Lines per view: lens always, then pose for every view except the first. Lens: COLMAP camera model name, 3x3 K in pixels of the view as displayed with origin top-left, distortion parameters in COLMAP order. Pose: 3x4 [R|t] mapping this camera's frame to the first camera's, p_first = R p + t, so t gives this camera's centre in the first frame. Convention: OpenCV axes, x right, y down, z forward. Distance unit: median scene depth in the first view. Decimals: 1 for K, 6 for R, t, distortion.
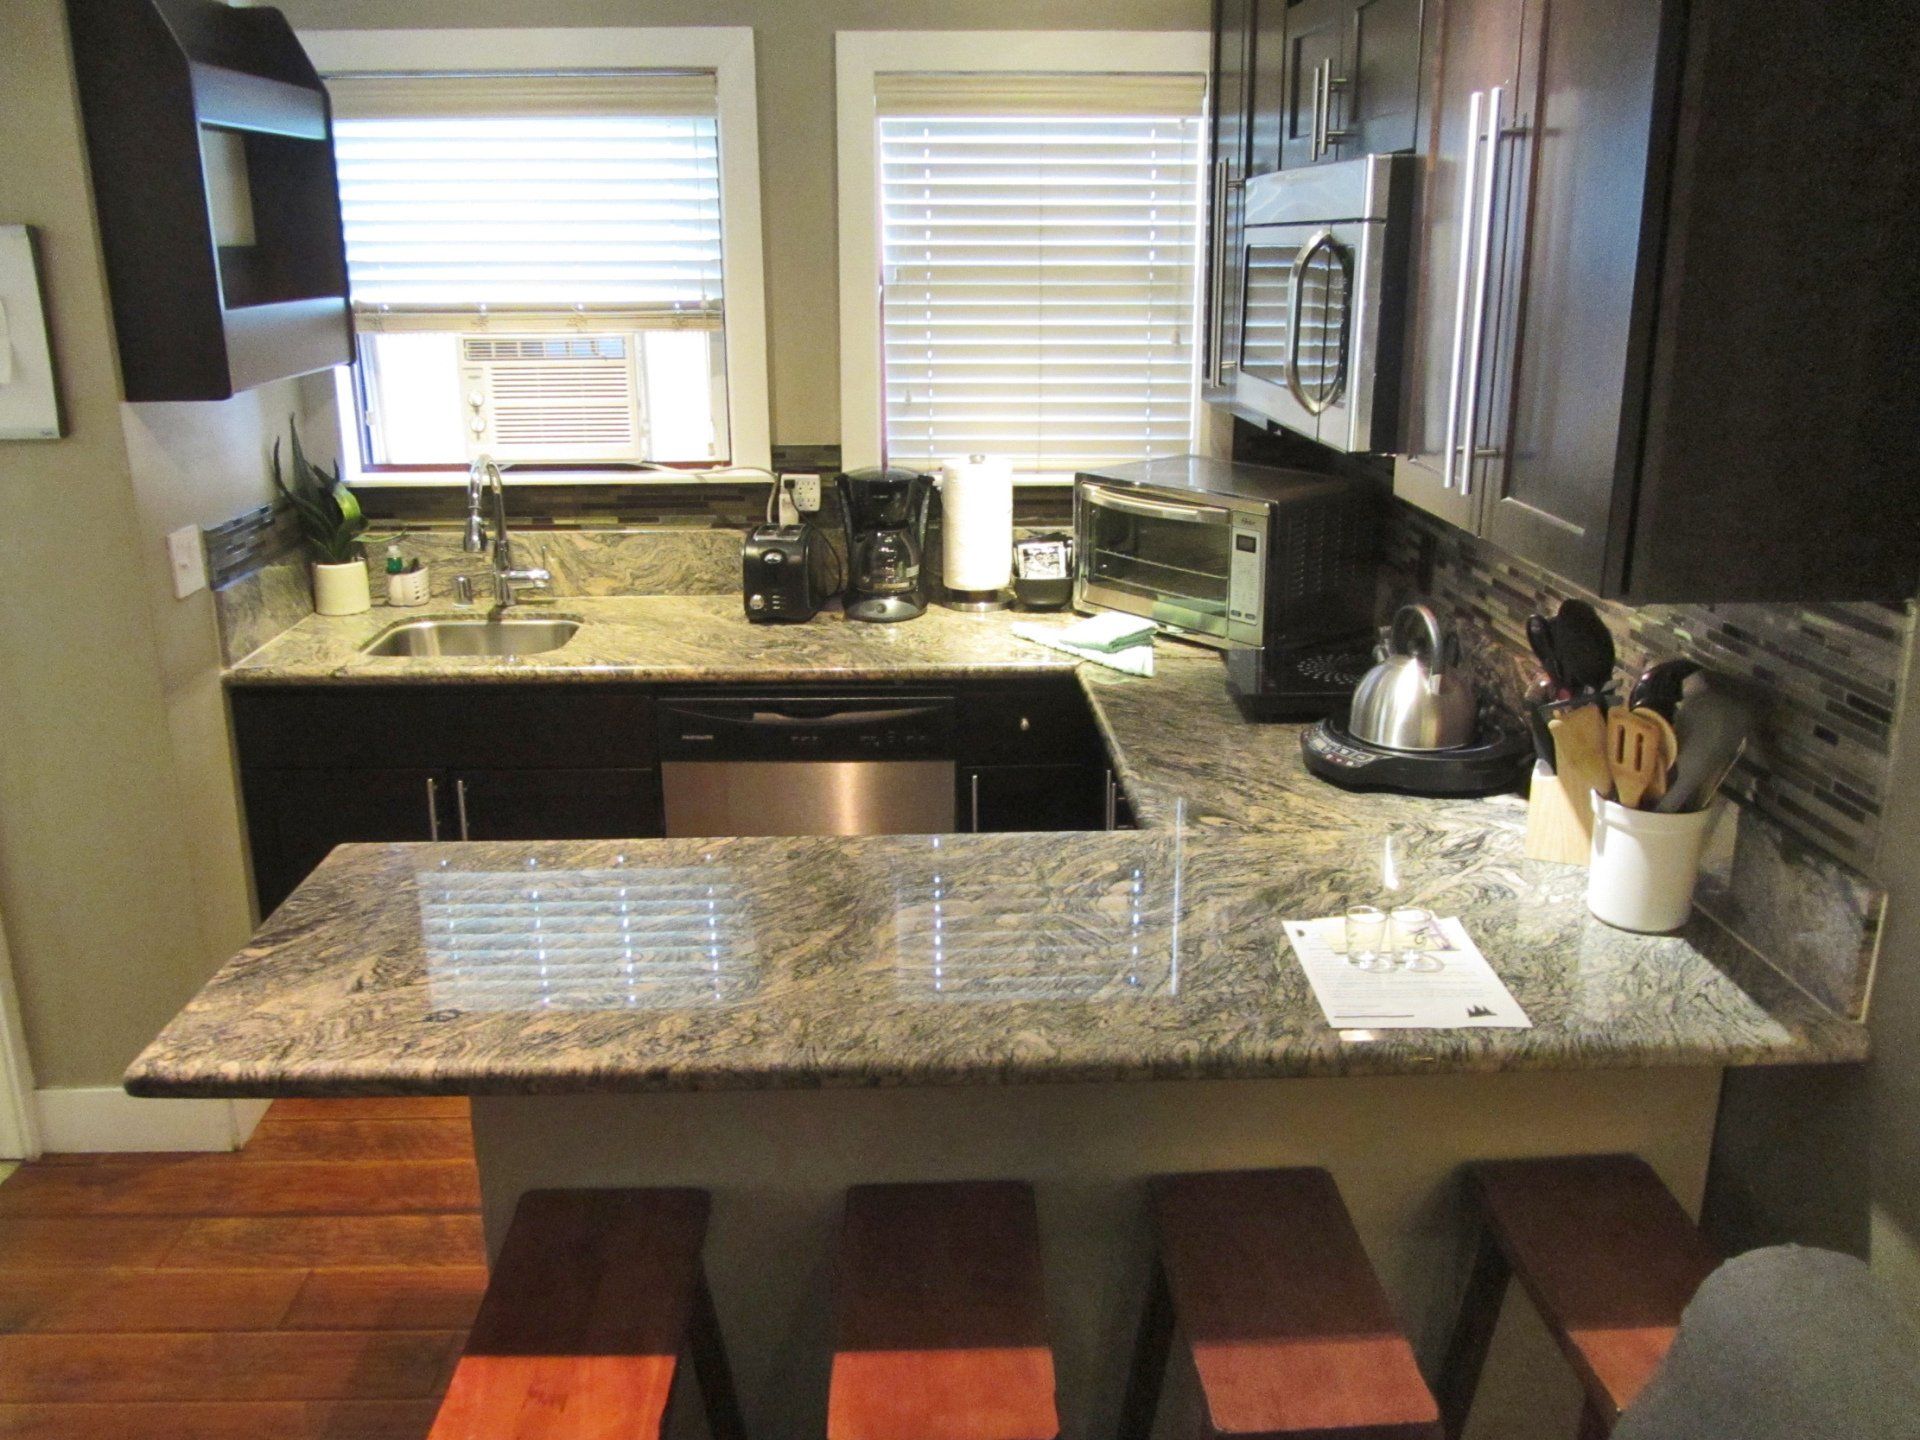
lens RADIAL K [[1607.8, 0, 964.7], [0, 1607.8, 730.7], [0, 0, 1]] dist [-0.037519, -0.006623]
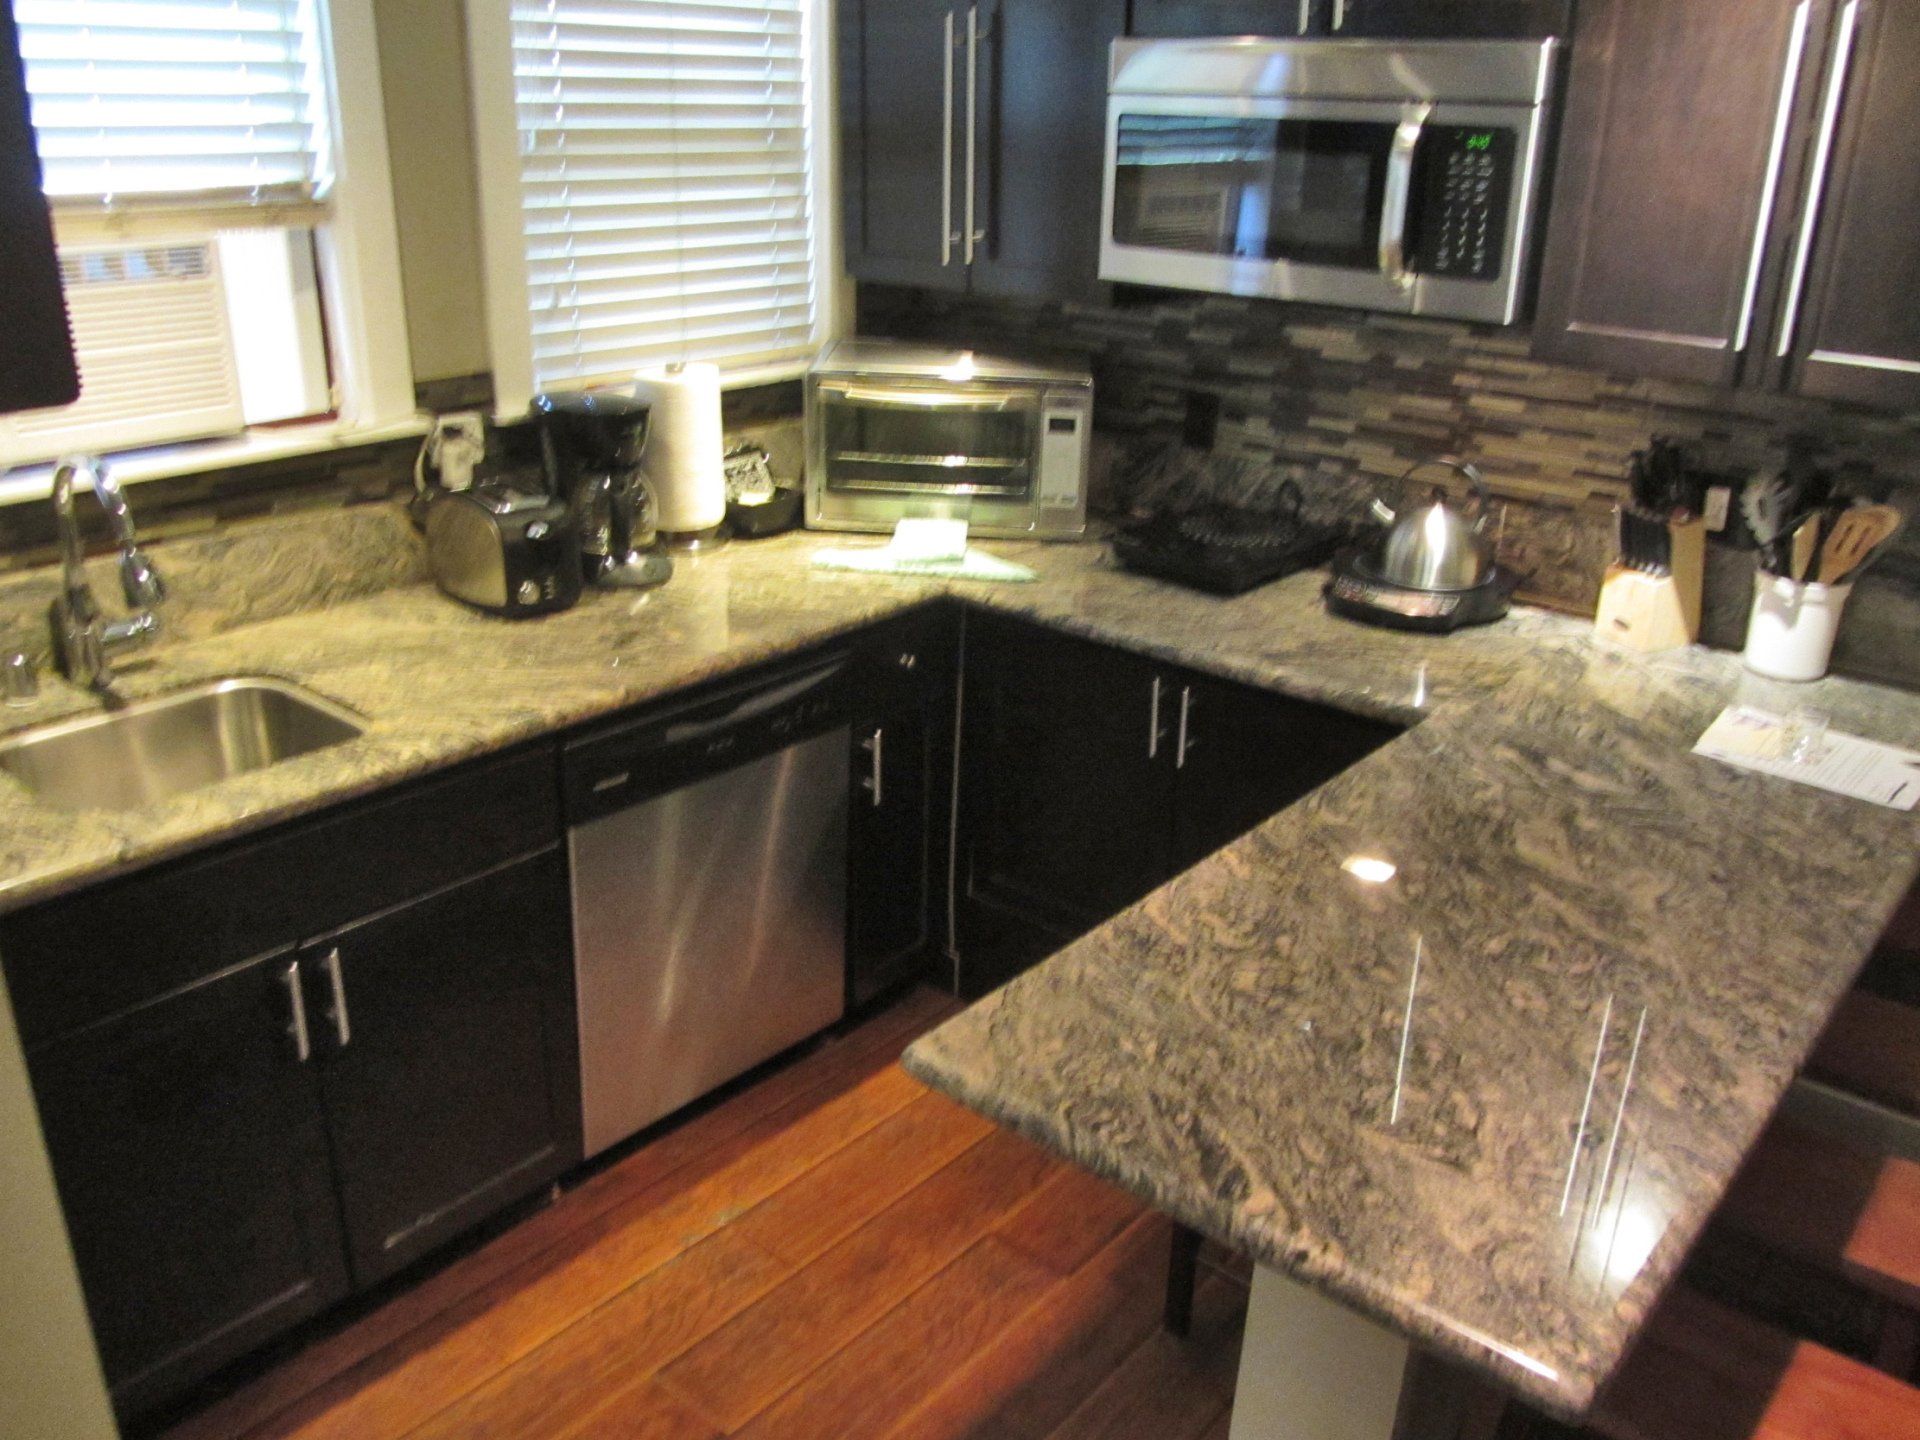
lens RADIAL K [[1607.8, 0, 962.2], [0, 1607.8, 710.3], [0, 0, 1]] dist [-0.037519, -0.006623]
pose [[0.669879, -0.255166, 0.697246, -0.505179], [0.195852, 0.966557, 0.165559, -0.106596], [-0.716173, 0.025653, 0.697451, 0.325423]]
